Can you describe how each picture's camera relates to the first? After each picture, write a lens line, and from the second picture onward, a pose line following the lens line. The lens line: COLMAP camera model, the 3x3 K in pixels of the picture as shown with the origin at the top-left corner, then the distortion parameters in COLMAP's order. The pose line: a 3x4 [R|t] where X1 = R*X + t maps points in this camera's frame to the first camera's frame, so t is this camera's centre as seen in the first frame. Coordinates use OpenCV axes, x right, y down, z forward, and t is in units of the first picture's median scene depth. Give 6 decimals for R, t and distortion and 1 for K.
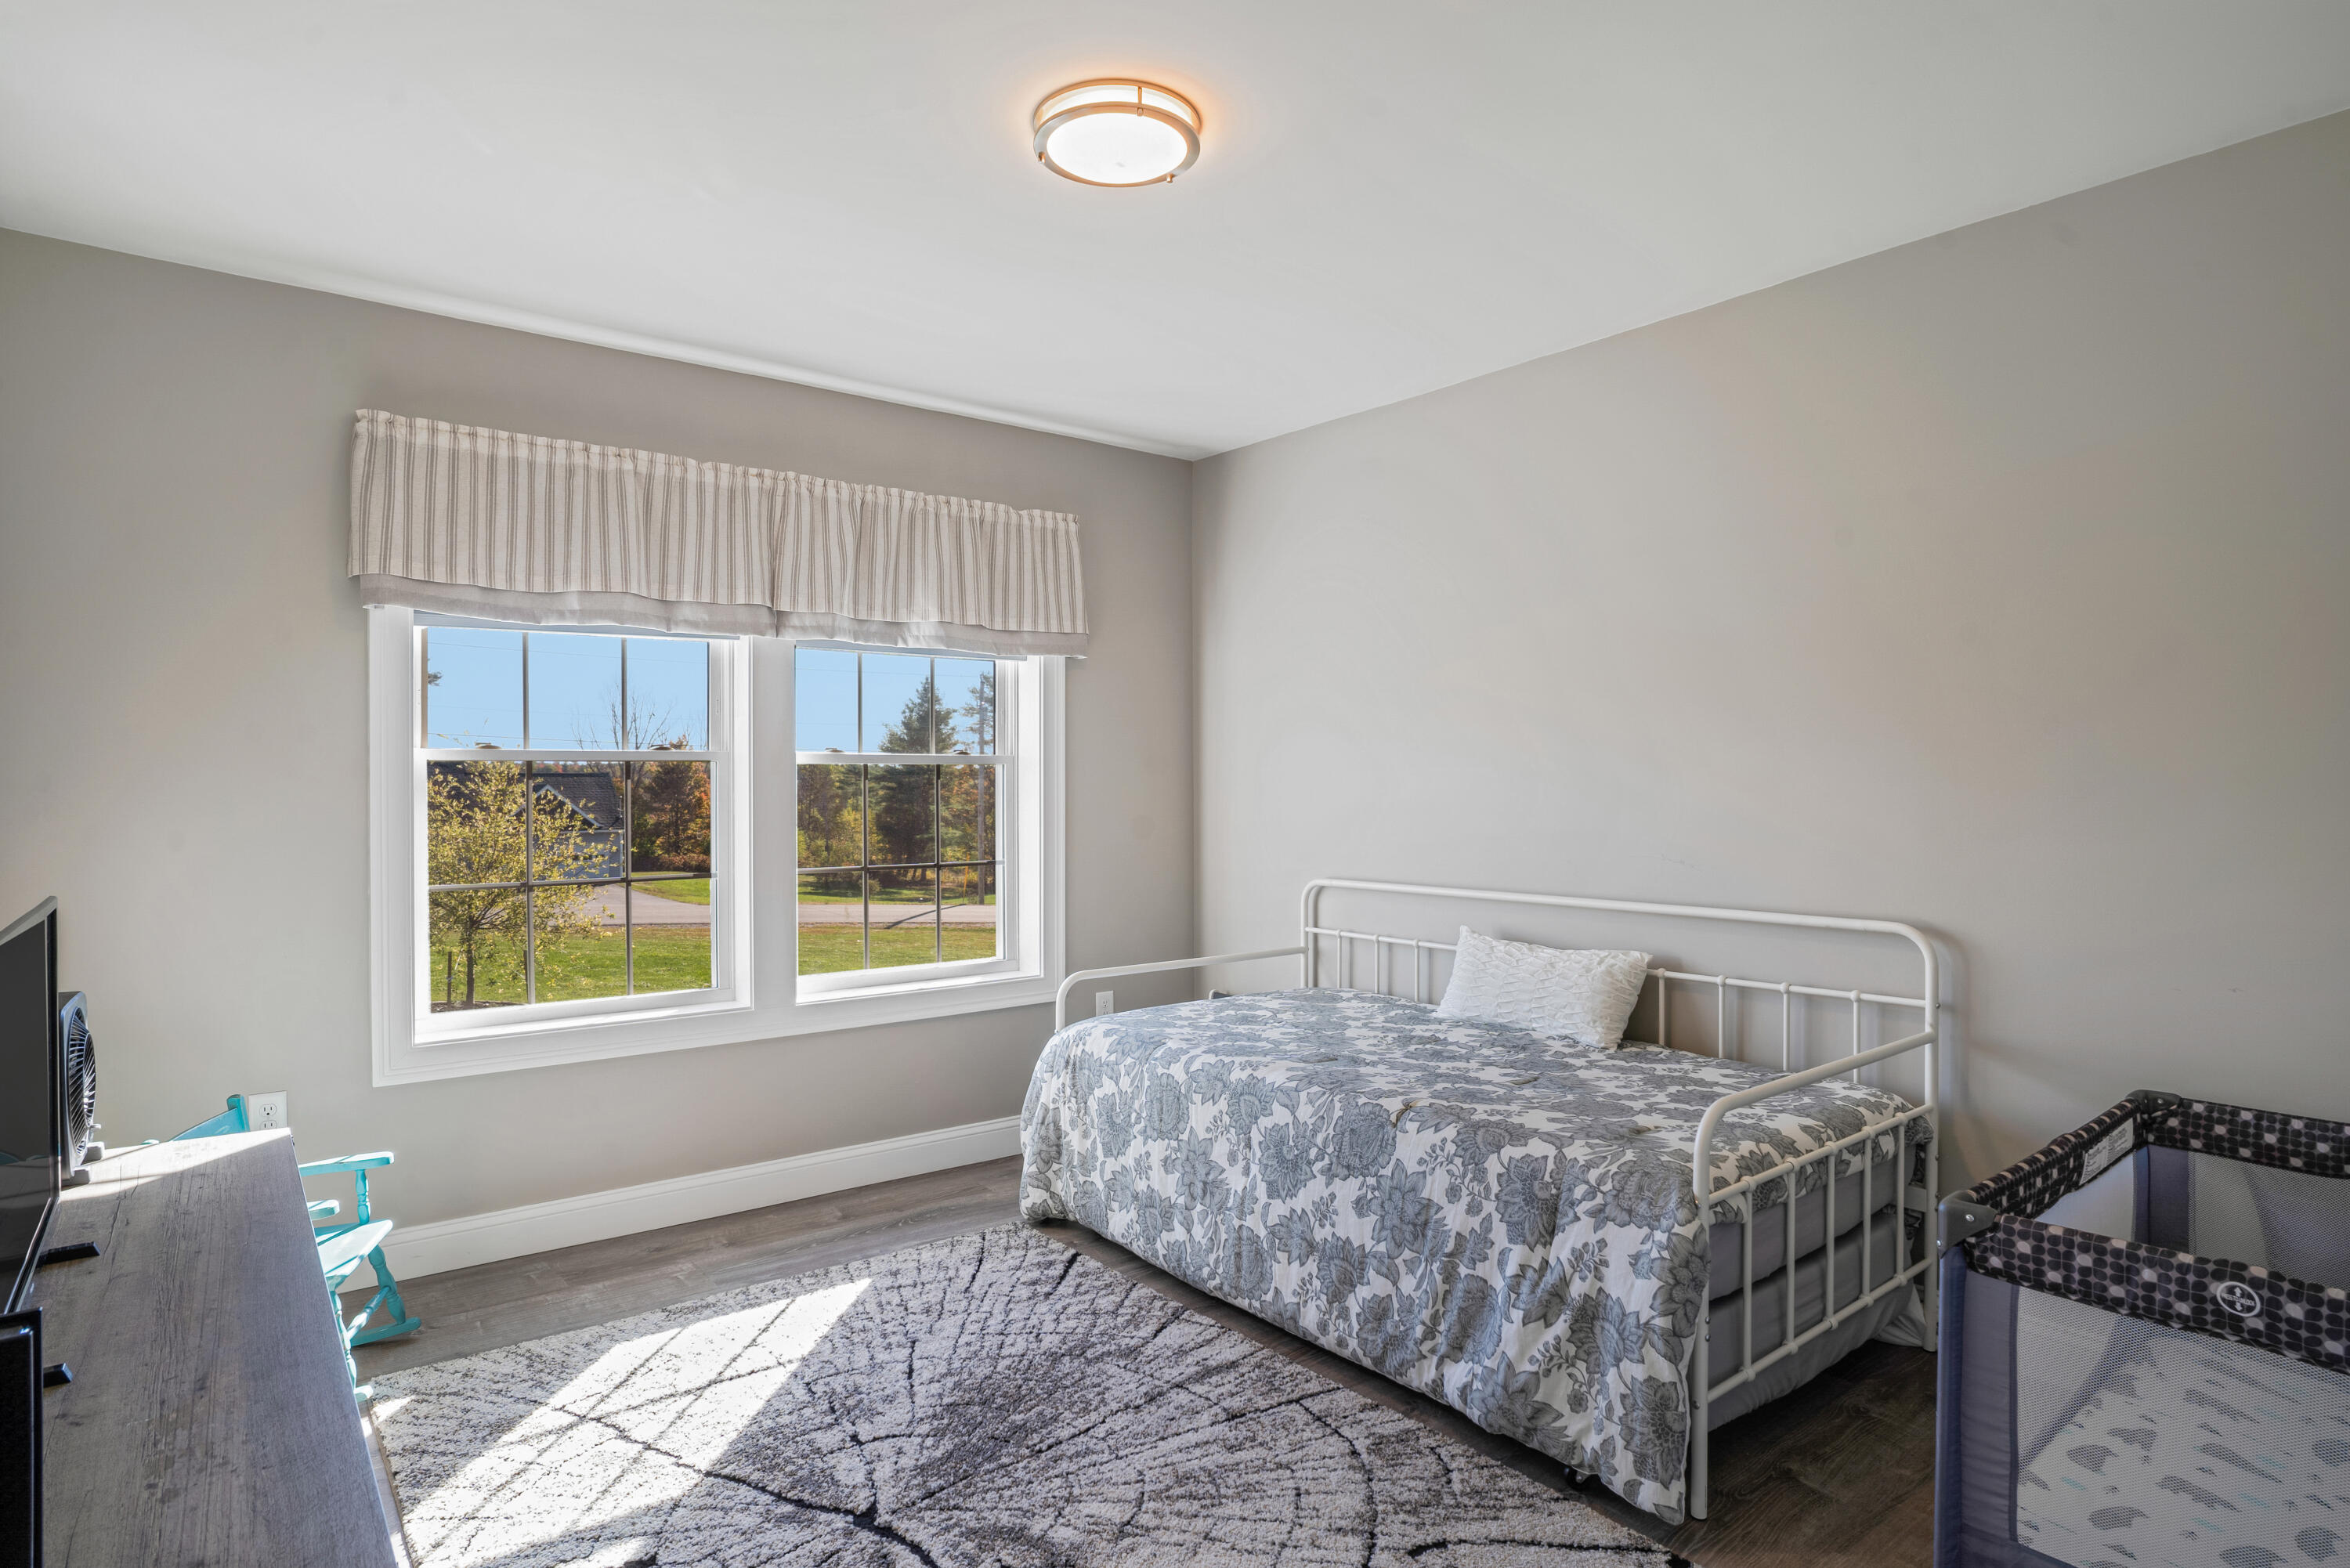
lens RADIAL K [[1235.1, 0, 1175.1], [0, 1235.1, 781.9], [0, 0, 1]] dist [-0.035009, -0.000861]
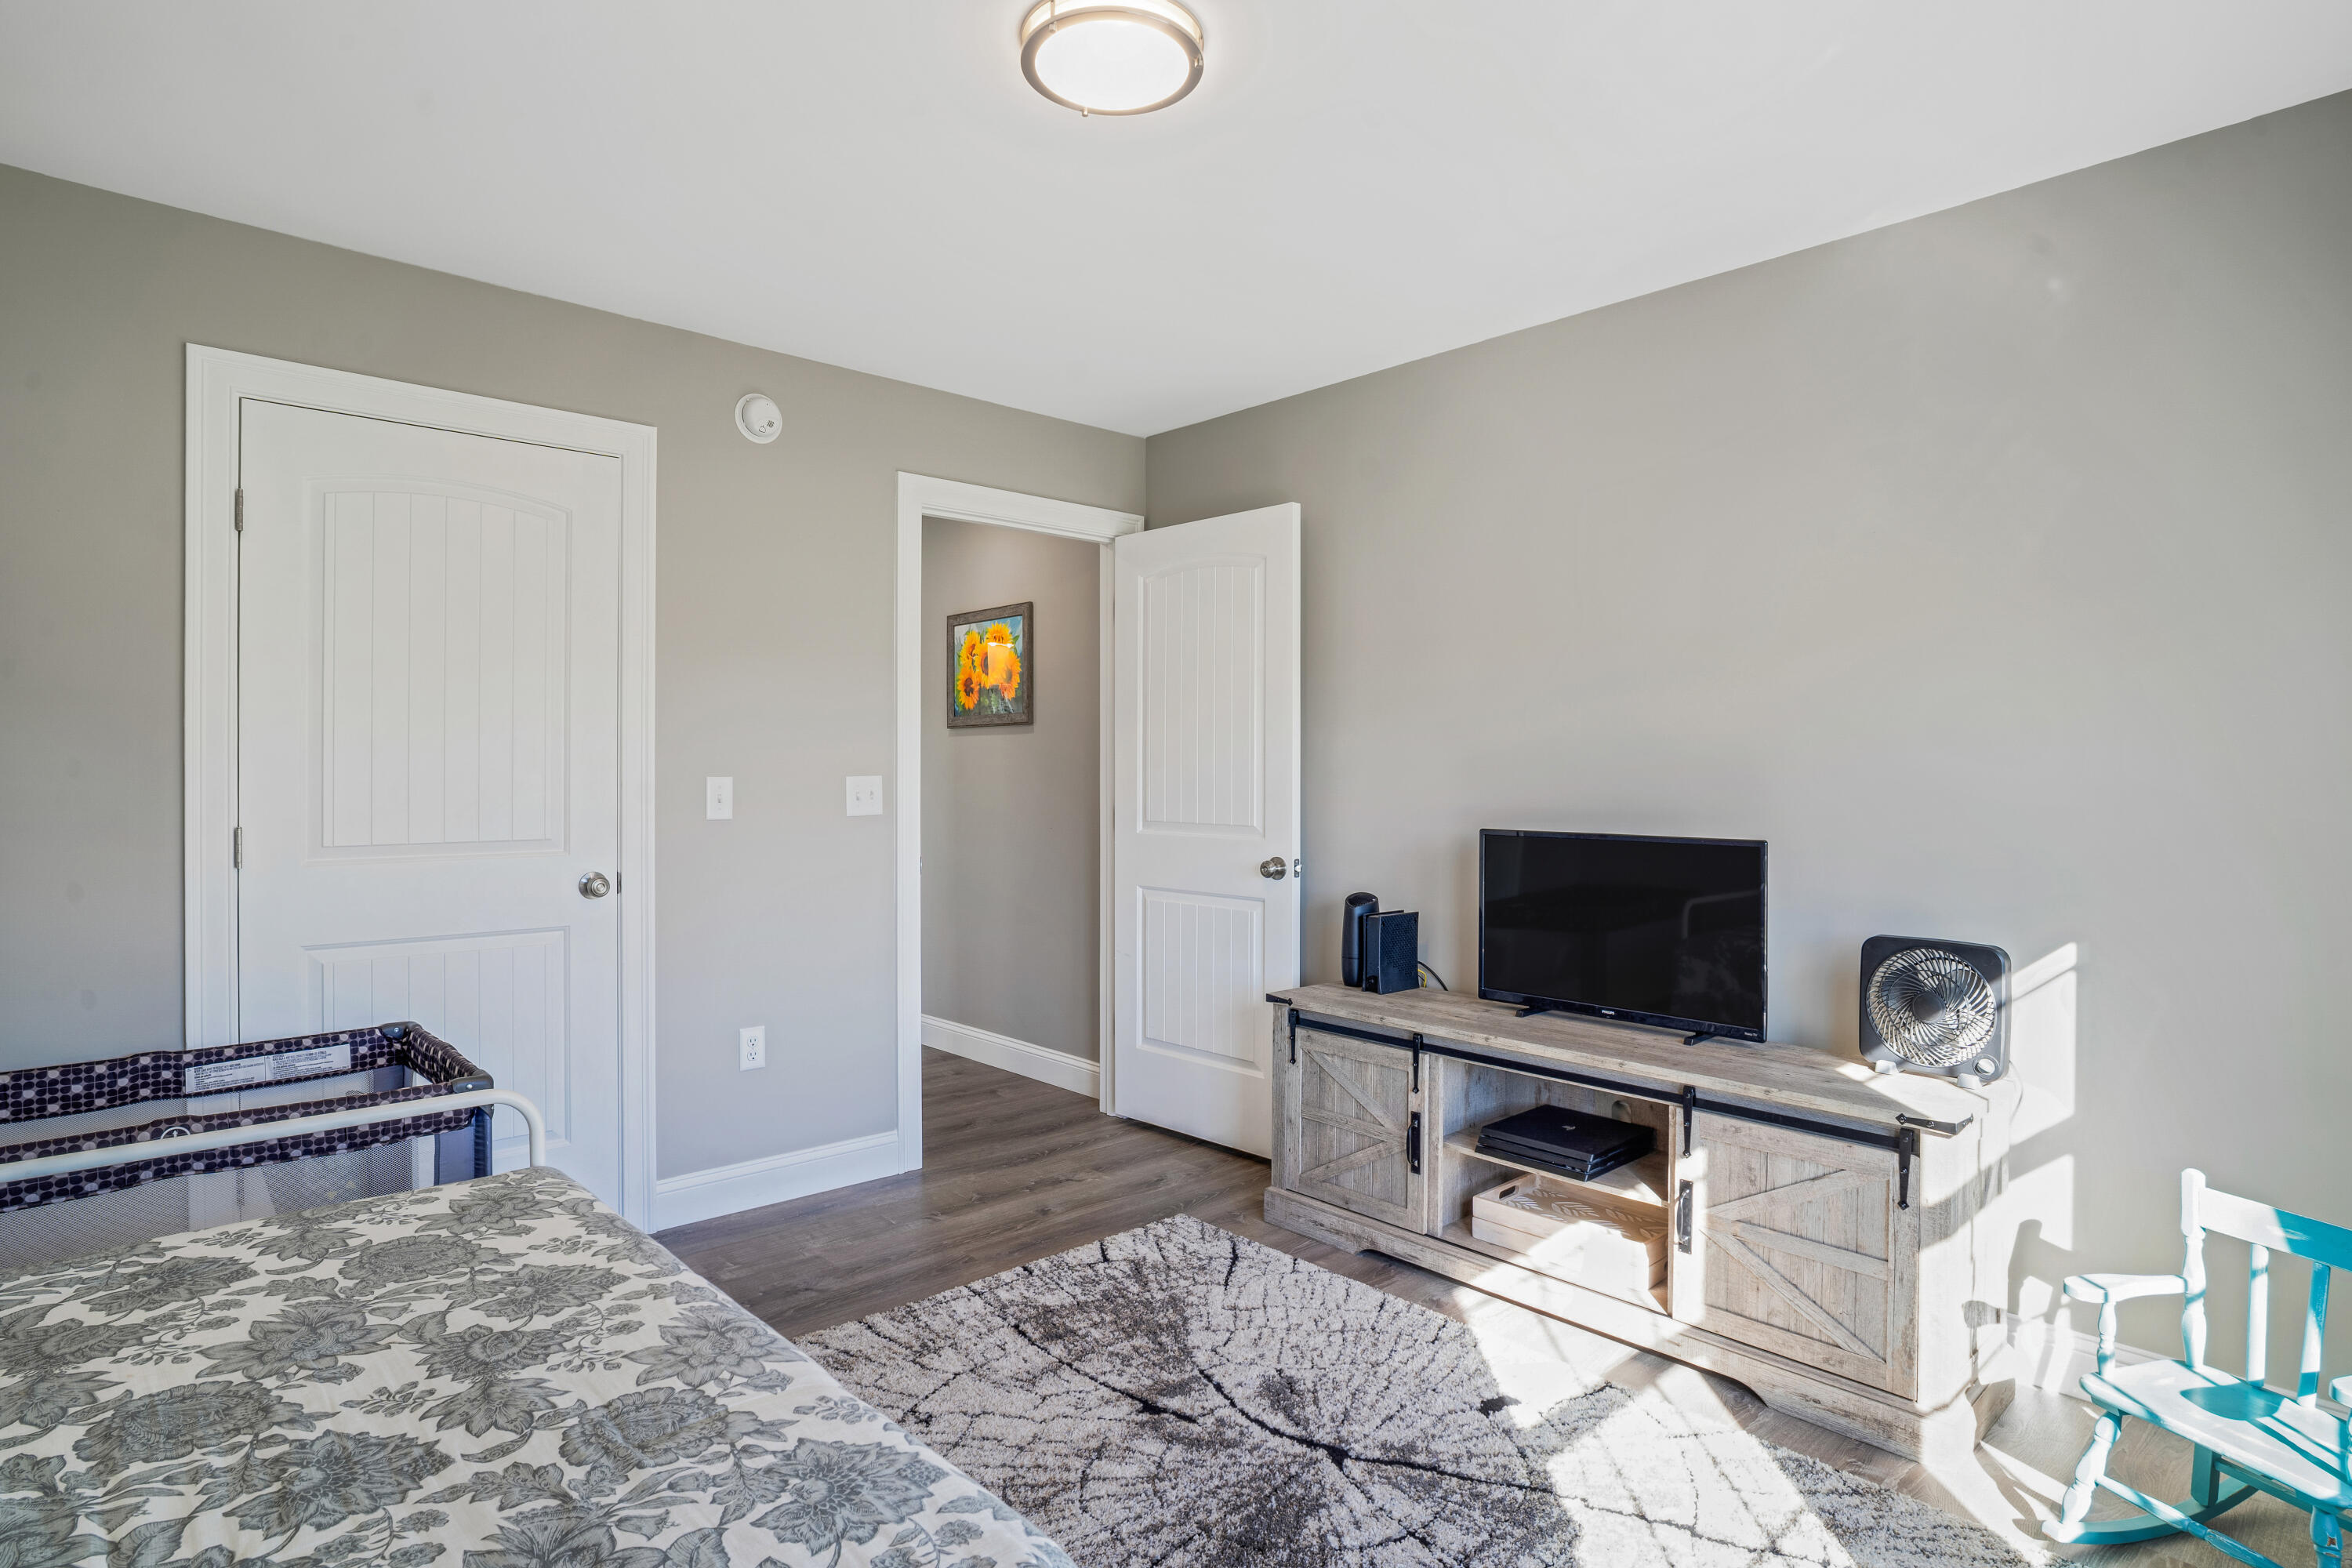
lens RADIAL K [[1236.2, 0, 1175.9], [0, 1236.2, 783.5], [0, 0, 1]] dist [-0.035009, -0.000861]
pose [[-0.997422, -0.007022, -0.071410, -0.028641], [-0.006616, 0.999961, -0.005910, 0.016699], [0.071448, -0.005422, -0.997430, 2.030685]]
